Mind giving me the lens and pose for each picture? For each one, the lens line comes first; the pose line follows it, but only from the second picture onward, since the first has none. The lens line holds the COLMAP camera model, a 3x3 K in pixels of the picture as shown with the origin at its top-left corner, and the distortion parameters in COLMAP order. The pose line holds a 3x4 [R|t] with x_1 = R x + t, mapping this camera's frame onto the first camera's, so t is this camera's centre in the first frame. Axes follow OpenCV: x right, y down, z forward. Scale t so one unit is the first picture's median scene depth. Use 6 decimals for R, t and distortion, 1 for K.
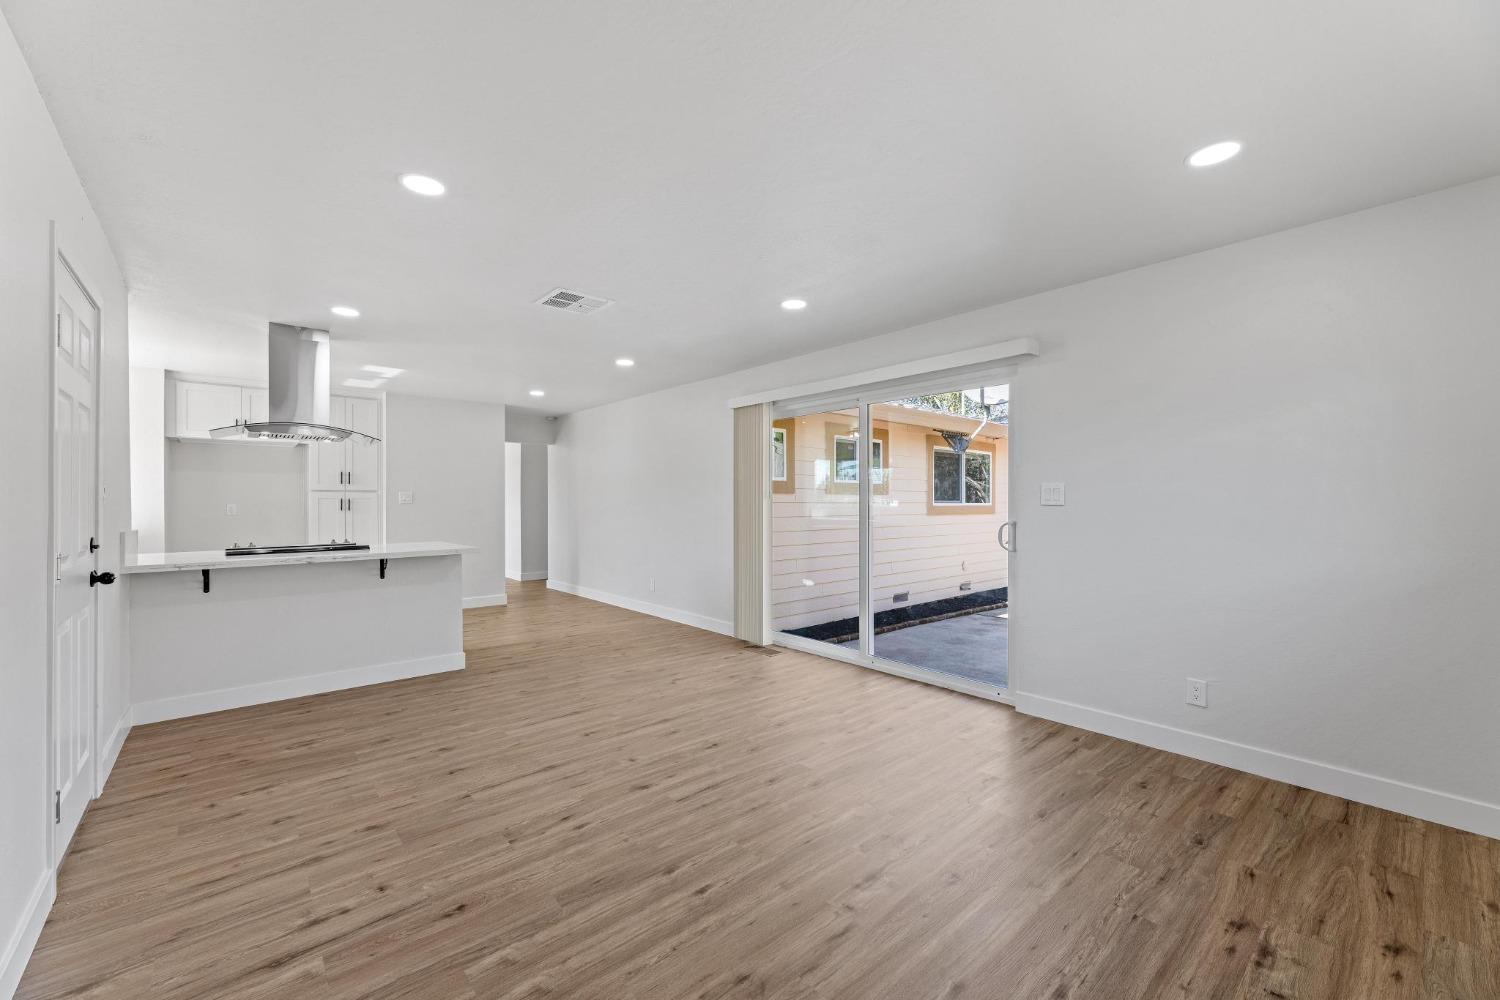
lens RADIAL K [[598.5, 0, 752.2], [0, 598.5, 500.2], [0, 0, 1]] dist [0.000624, 0.000188]
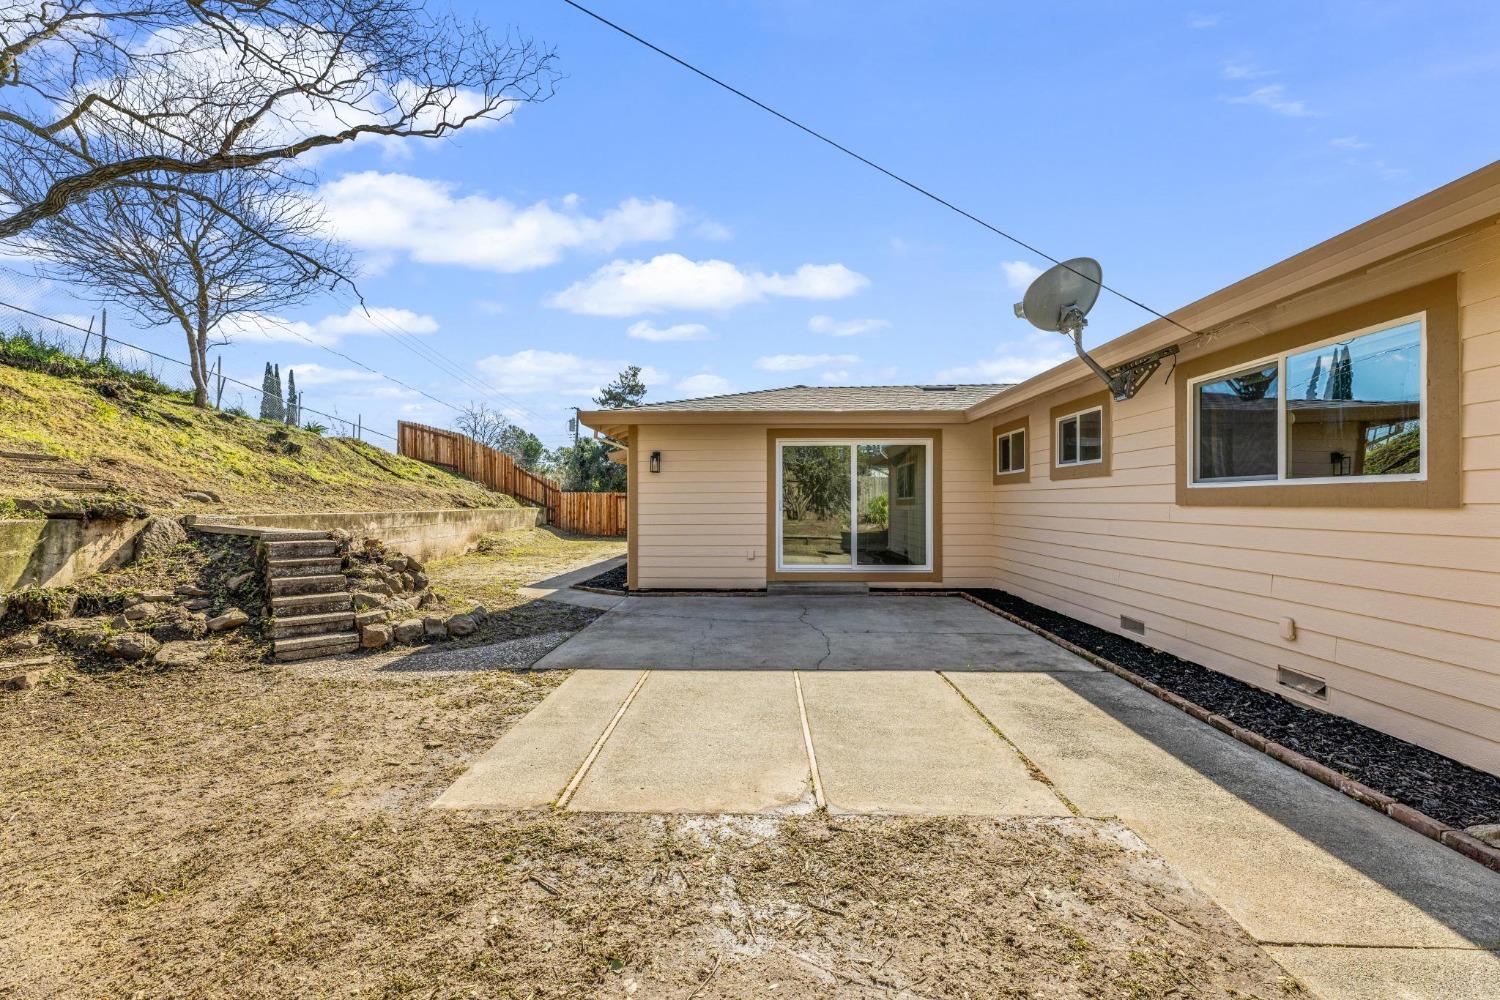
lens RADIAL K [[598.5, 0, 752.2], [0, 598.5, 500.2], [0, 0, 1]] dist [0.000624, 0.000188]
pose [[-0.674129, -0.000692, -0.738614, 2.985376], [0.005139, 0.999971, -0.005628, 0.066182], [0.738596, -0.007590, -0.674106, 3.274466]]
